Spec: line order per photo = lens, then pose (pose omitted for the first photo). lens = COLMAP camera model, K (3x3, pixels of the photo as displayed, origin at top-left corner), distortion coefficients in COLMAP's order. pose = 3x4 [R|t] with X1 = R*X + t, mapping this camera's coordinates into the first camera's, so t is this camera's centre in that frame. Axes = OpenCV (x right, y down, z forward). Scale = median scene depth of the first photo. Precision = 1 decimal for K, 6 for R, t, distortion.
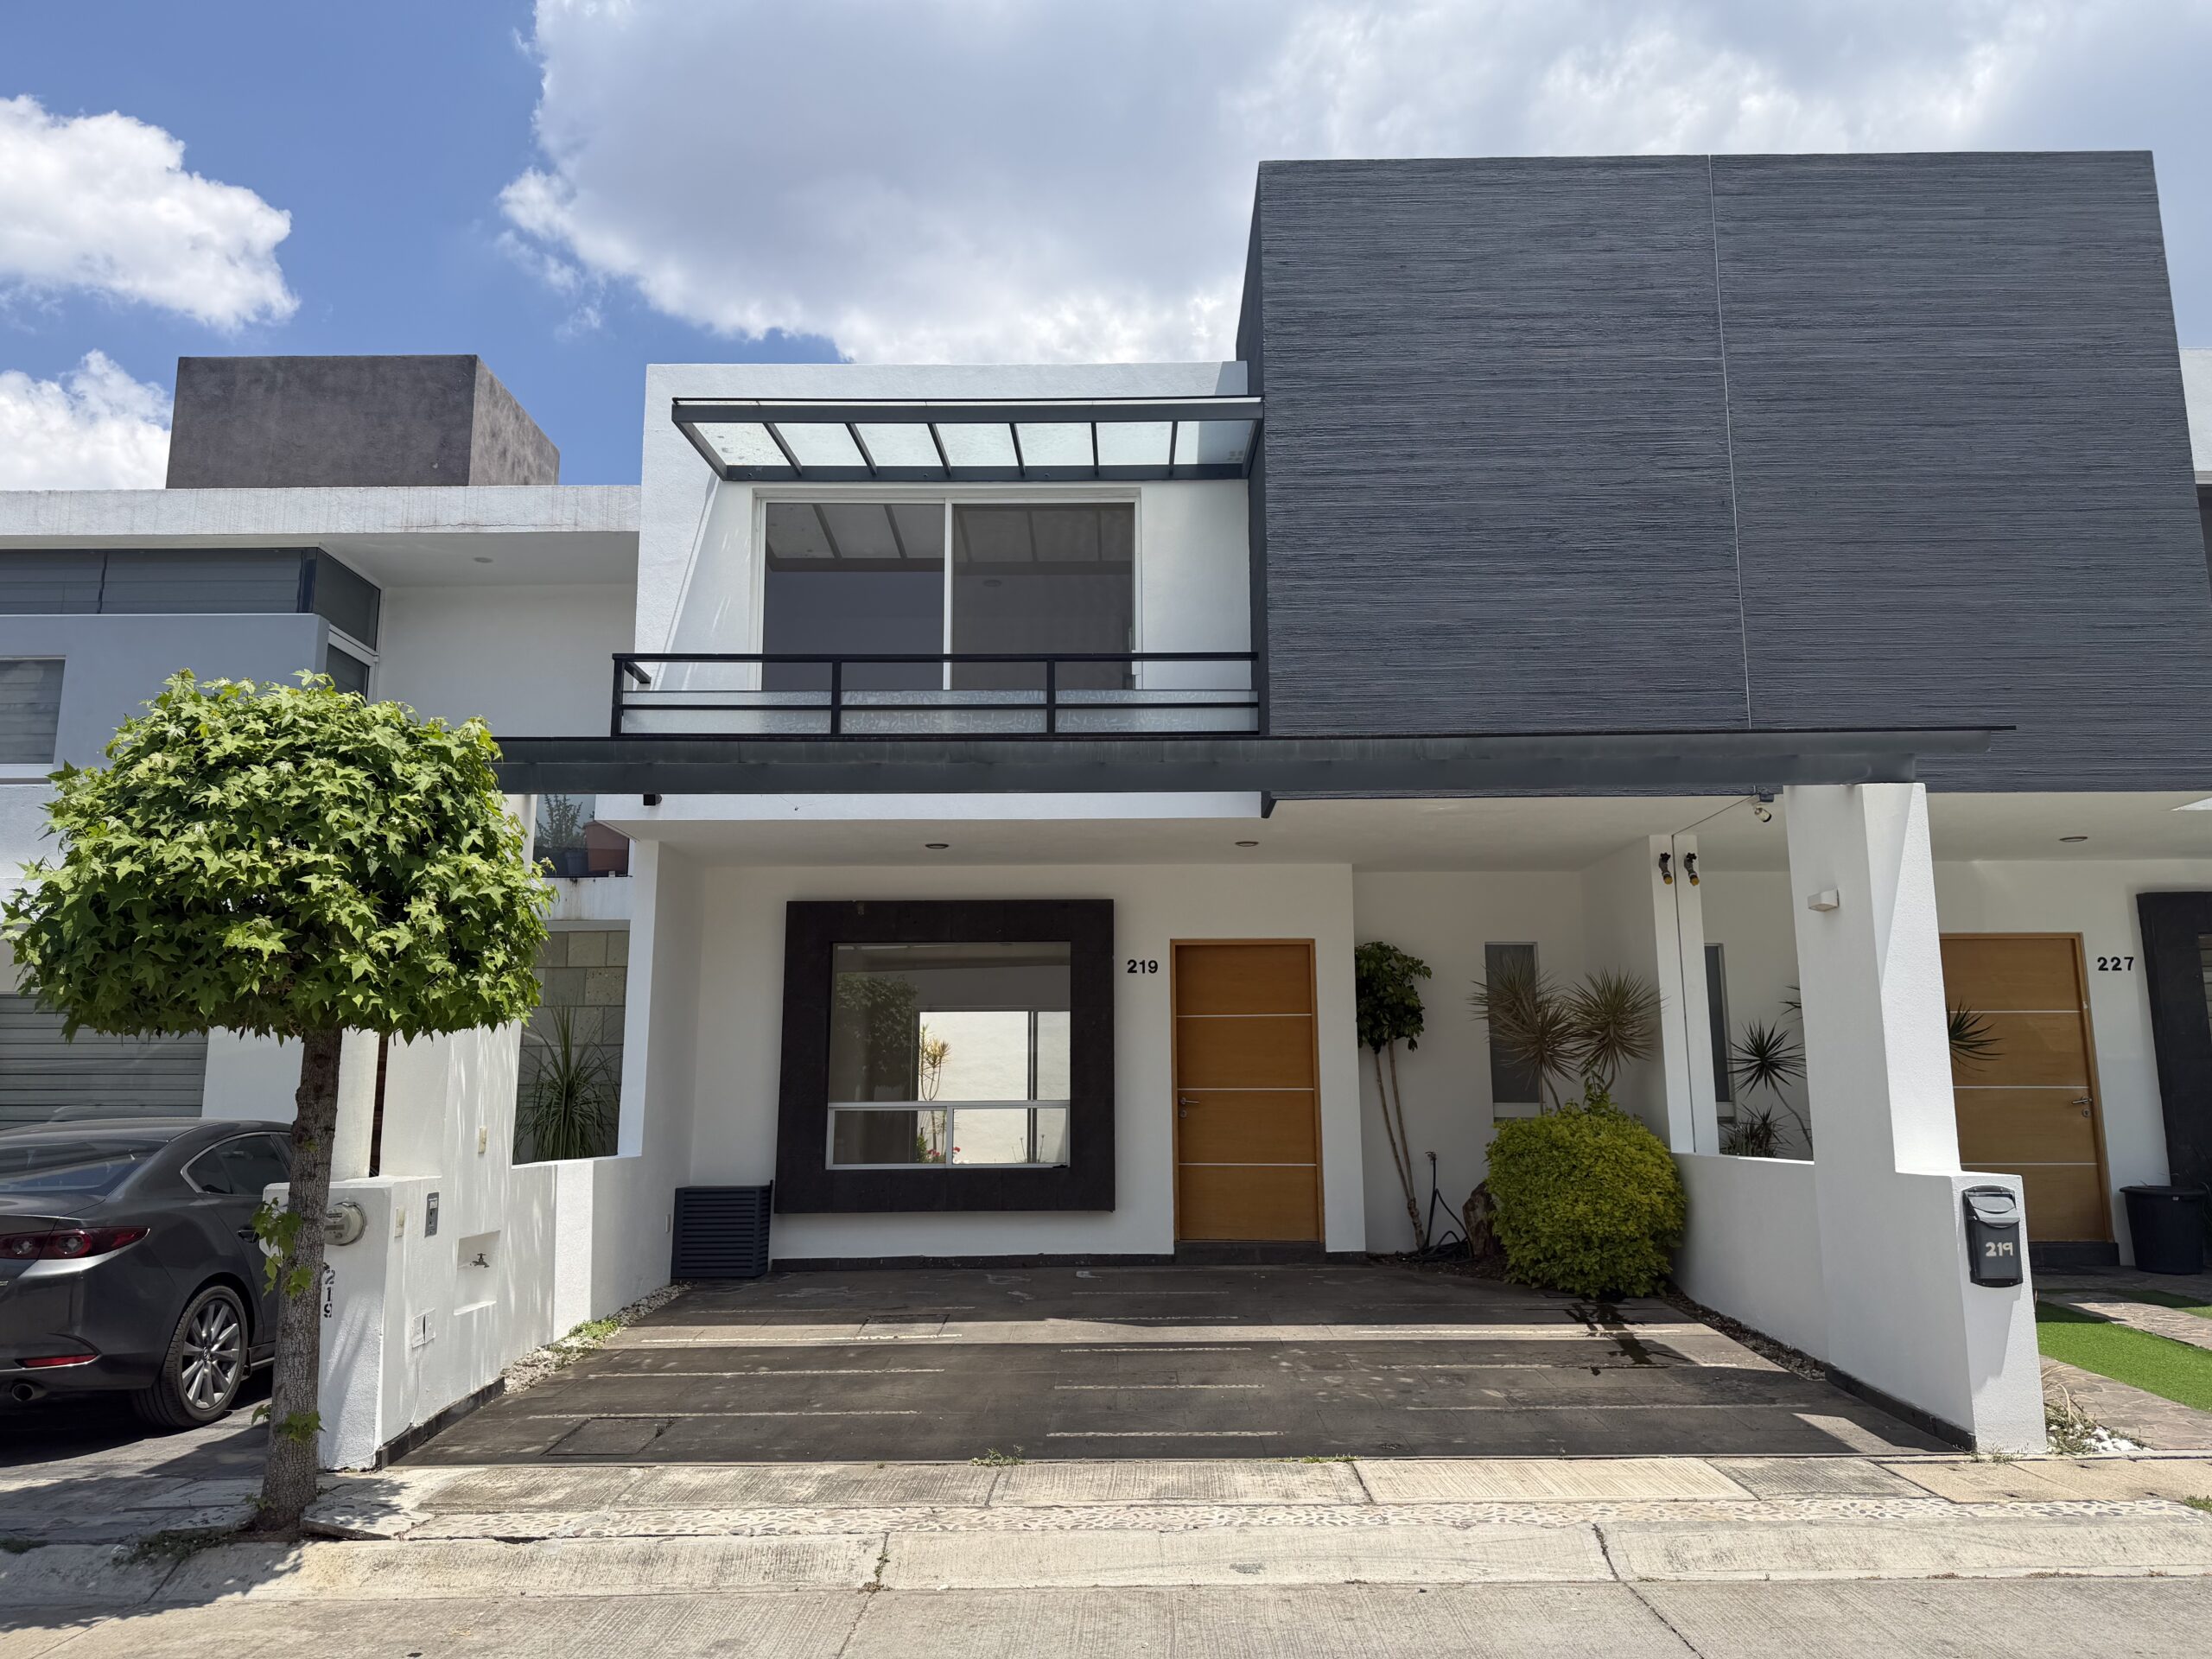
lens RADIAL K [[1548.6, 0, 1101.7], [0, 1548.6, 821.6], [0, 0, 1]] dist [0.093413, -0.159856]
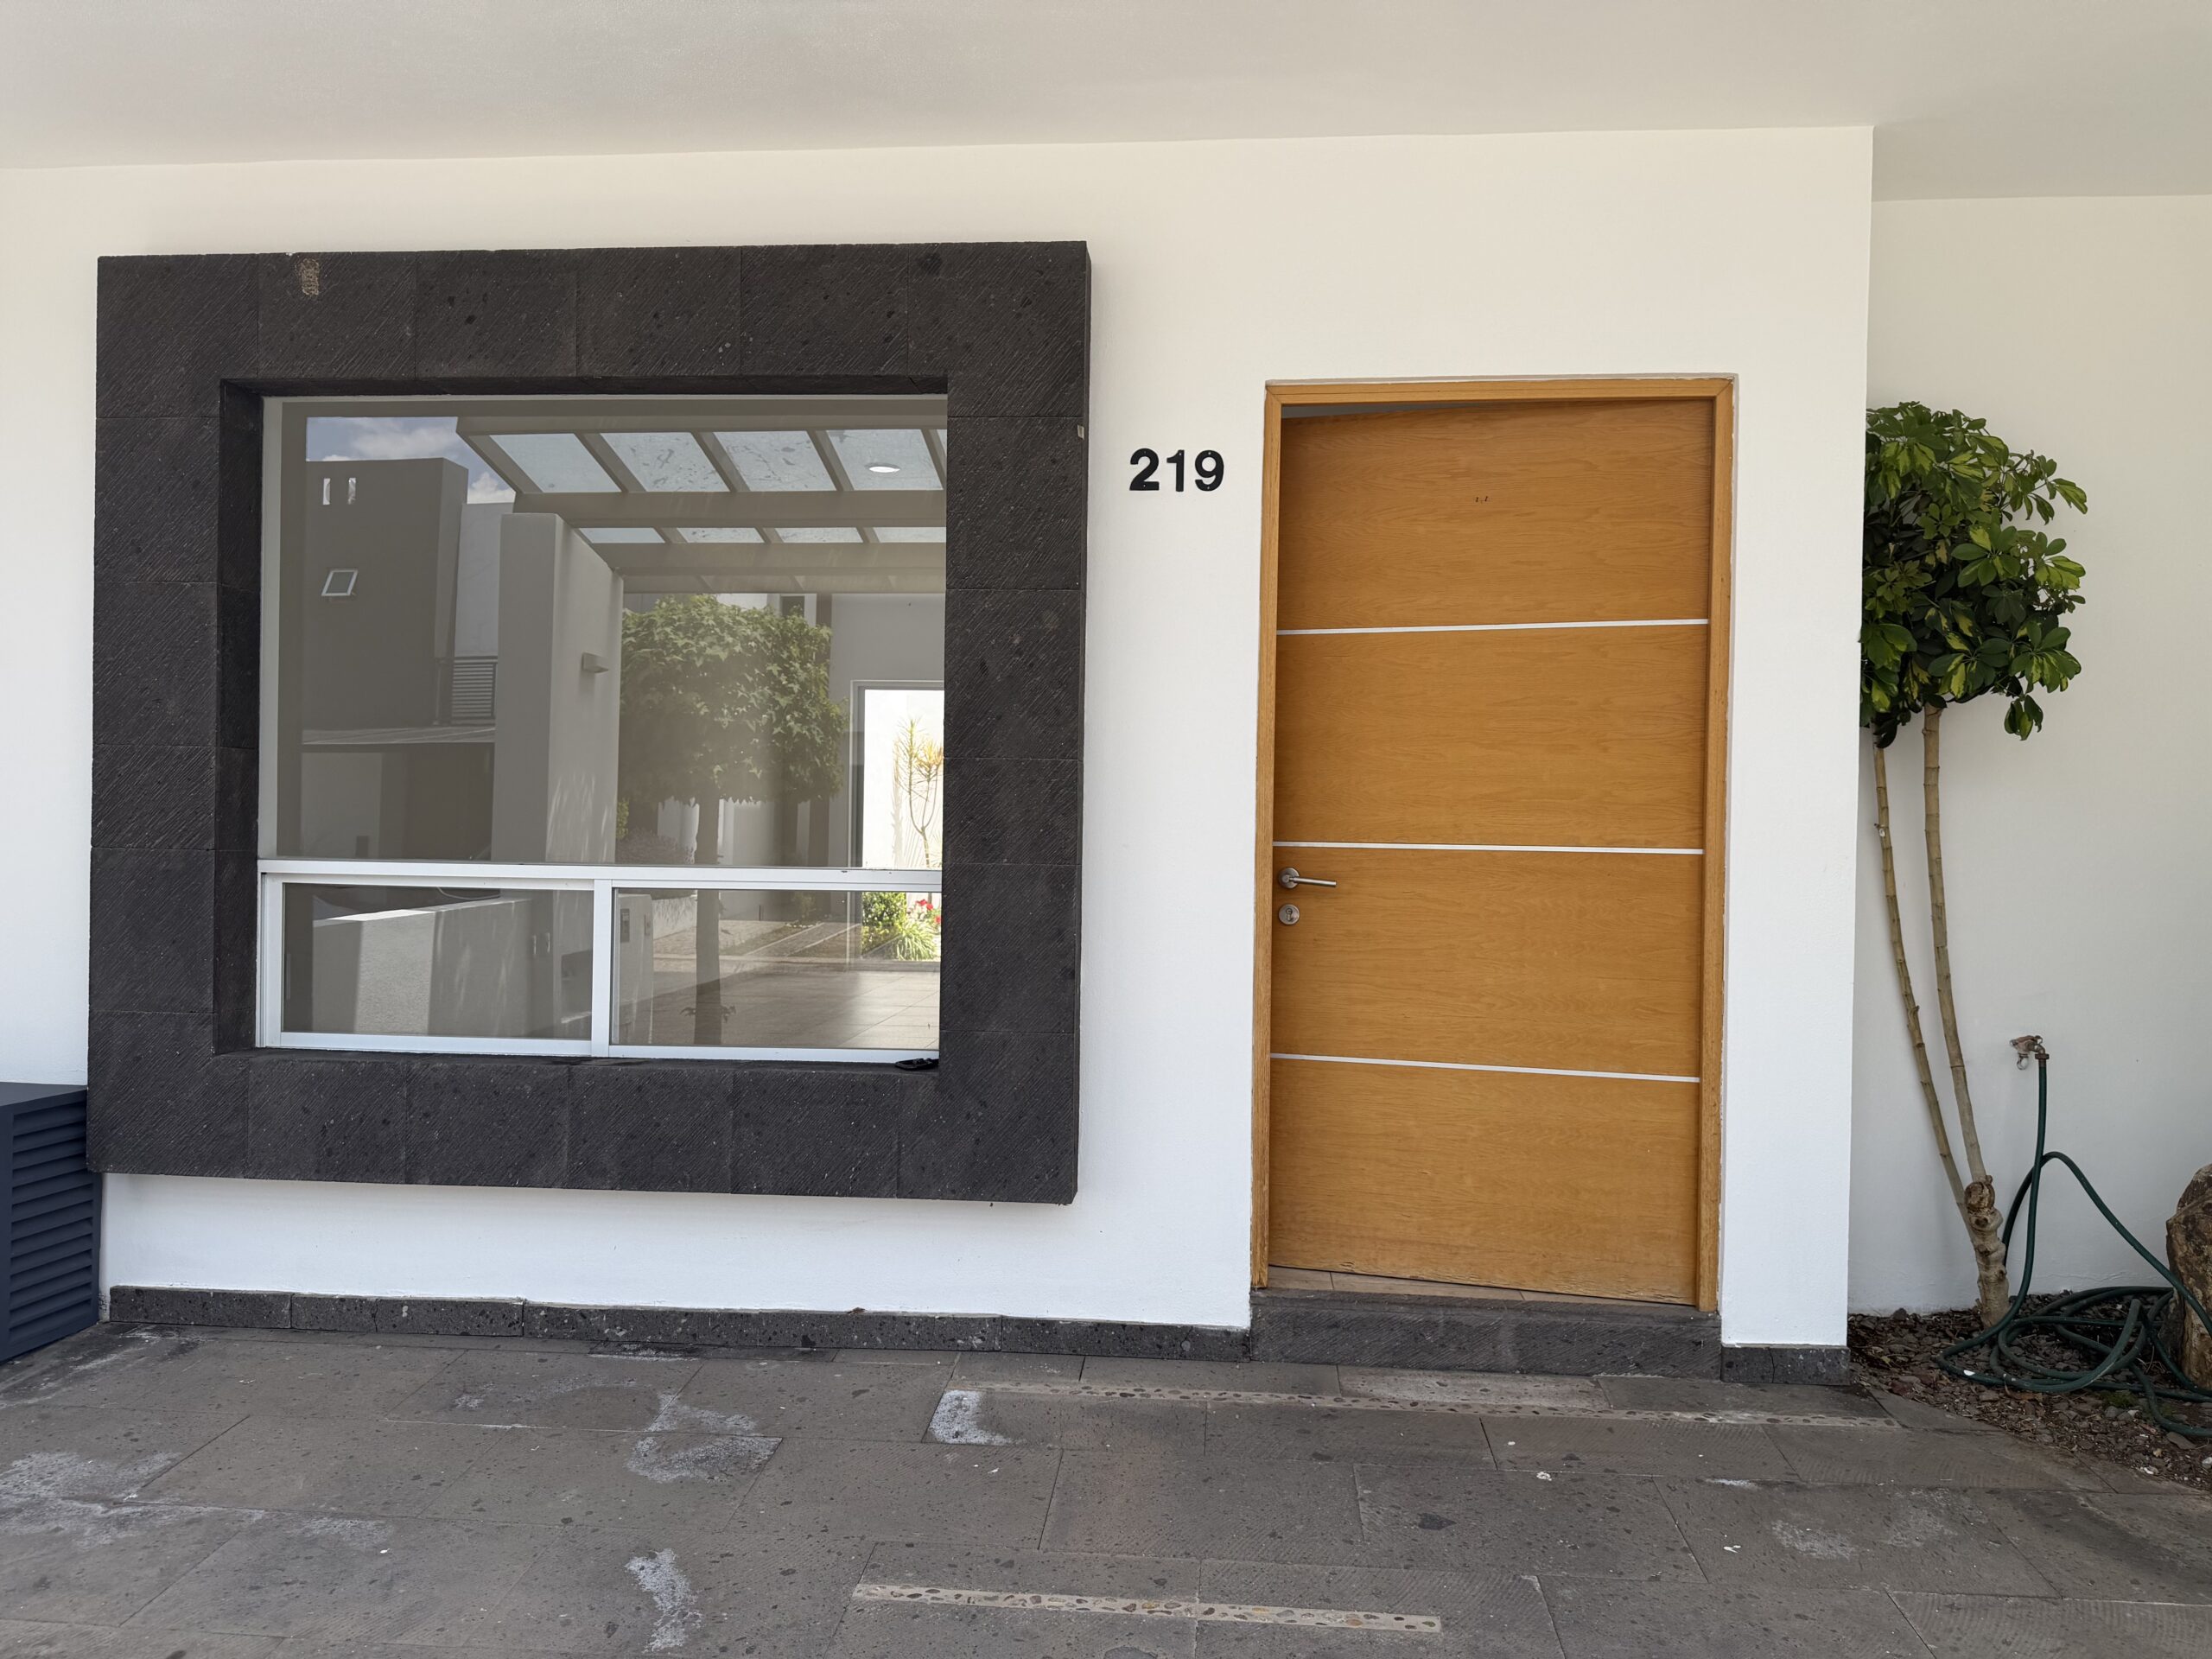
lens RADIAL K [[1548.6, 0, 1101.7], [0, 1548.6, 821.6], [0, 0, 1]] dist [0.093413, -0.159856]
pose [[0.996269, 0.019580, -0.084056, 0.039839], [-0.003924, 0.983194, 0.182520, 0.107401], [0.086217, -0.181509, 0.979603, 0.672105]]
